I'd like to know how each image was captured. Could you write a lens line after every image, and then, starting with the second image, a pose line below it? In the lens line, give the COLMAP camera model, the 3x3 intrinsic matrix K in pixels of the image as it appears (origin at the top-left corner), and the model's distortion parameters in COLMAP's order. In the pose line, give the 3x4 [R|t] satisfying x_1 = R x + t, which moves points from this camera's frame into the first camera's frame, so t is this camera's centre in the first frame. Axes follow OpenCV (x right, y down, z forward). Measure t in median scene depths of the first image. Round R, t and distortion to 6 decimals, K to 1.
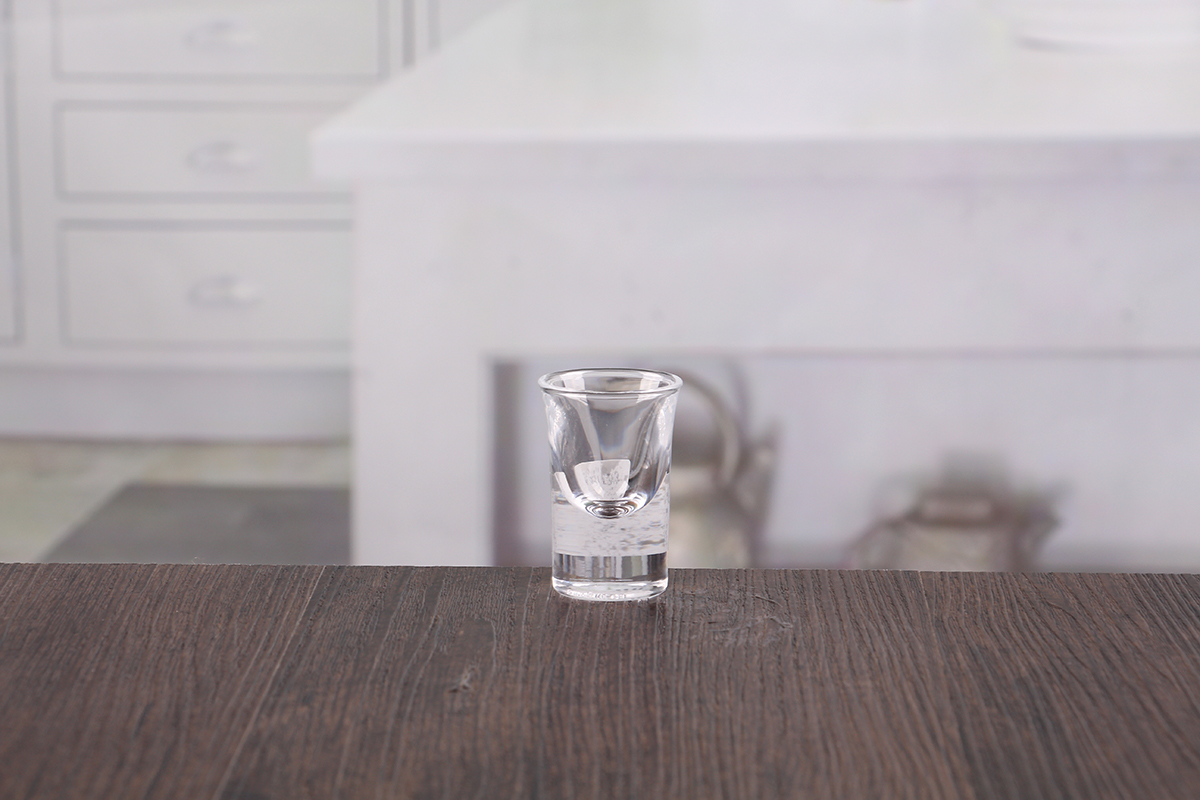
lens RADIAL K [[4511.9, 0, 610.5], [0, 4511.9, 381.9], [0, 0, 1]] dist [0.337155, 0.000000]
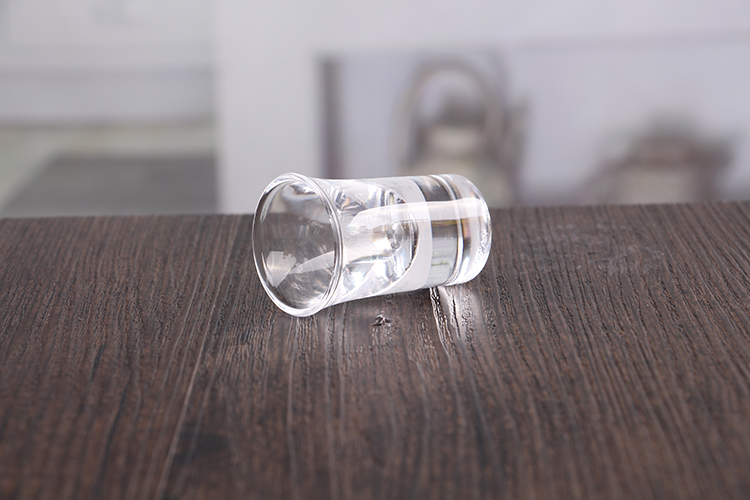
lens RADIAL K [[2820.0, 0, 353.7], [0, 2820.0, 303.3], [0, 0, 1]] dist [0.337155, 0.000000]
pose [[0.999471, -0.032498, 0.000844, -0.039117], [0.032340, 0.996577, 0.076084, 0.010358], [-0.003313, -0.076017, 0.997101, 0.303814]]
